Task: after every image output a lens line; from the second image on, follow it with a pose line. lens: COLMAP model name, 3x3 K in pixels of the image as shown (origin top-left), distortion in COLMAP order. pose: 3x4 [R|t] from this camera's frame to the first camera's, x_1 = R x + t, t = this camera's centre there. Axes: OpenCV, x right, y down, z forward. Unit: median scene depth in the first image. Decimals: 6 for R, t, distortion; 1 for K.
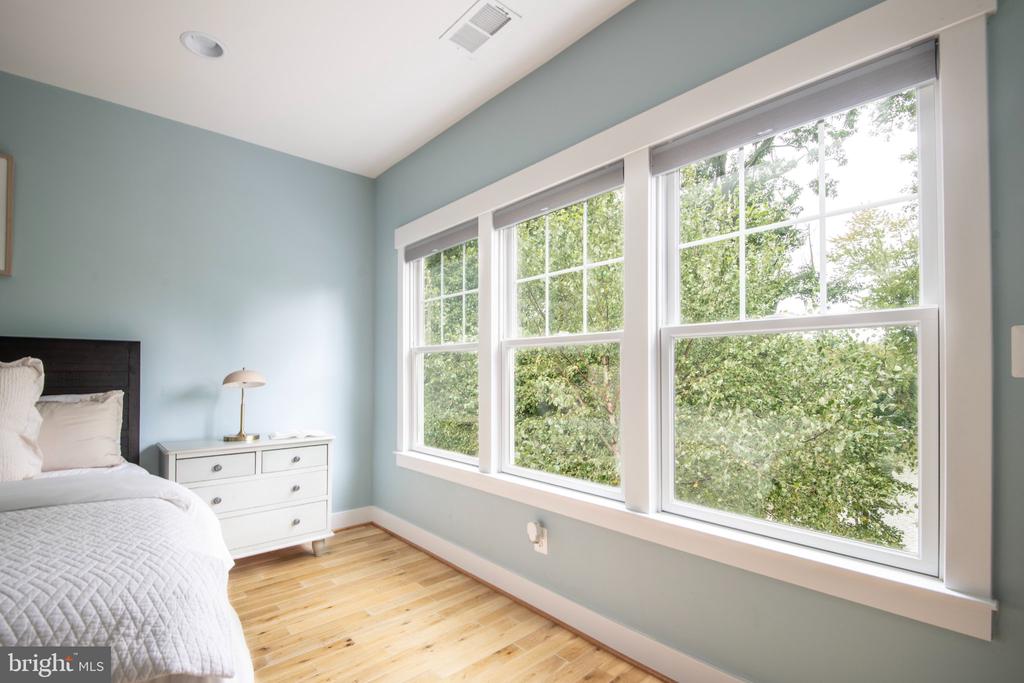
lens RADIAL K [[463.1, 0, 533.9], [0, 463.1, 367.7], [0, 0, 1]] dist [-0.023966, -0.000158]
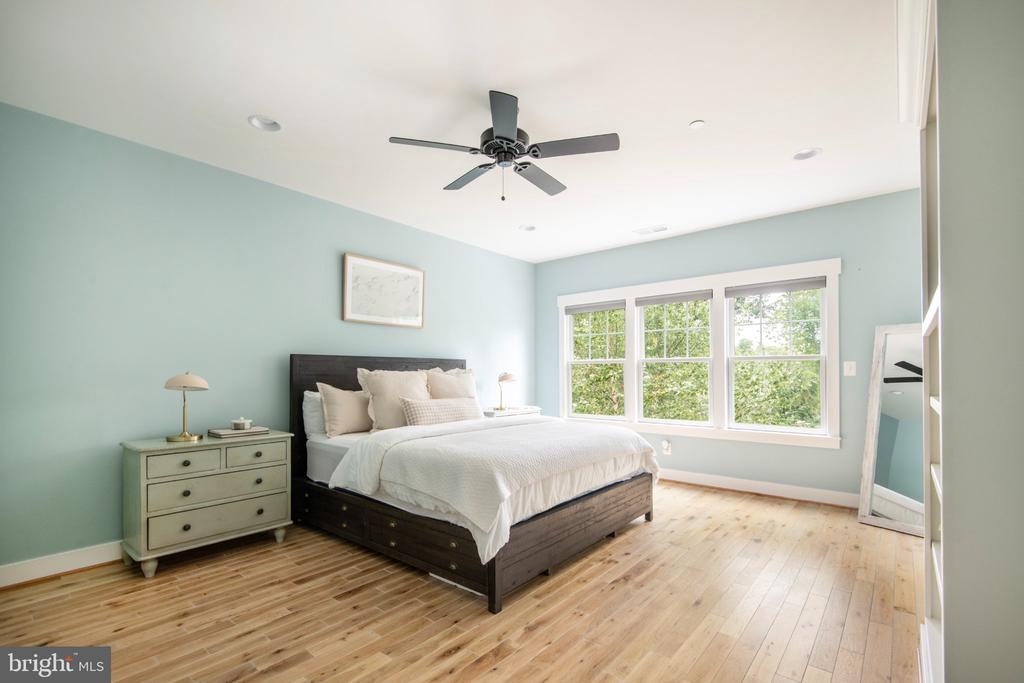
lens RADIAL K [[454.6, 0, 511.7], [0, 454.6, 365.9], [0, 0, 1]] dist [-0.050543, -0.000047]
pose [[0.995183, -0.001108, 0.098024, -0.780789], [0.001615, 0.999986, -0.005095, -0.018362], [-0.098017, 0.005229, 0.995171, -0.910752]]
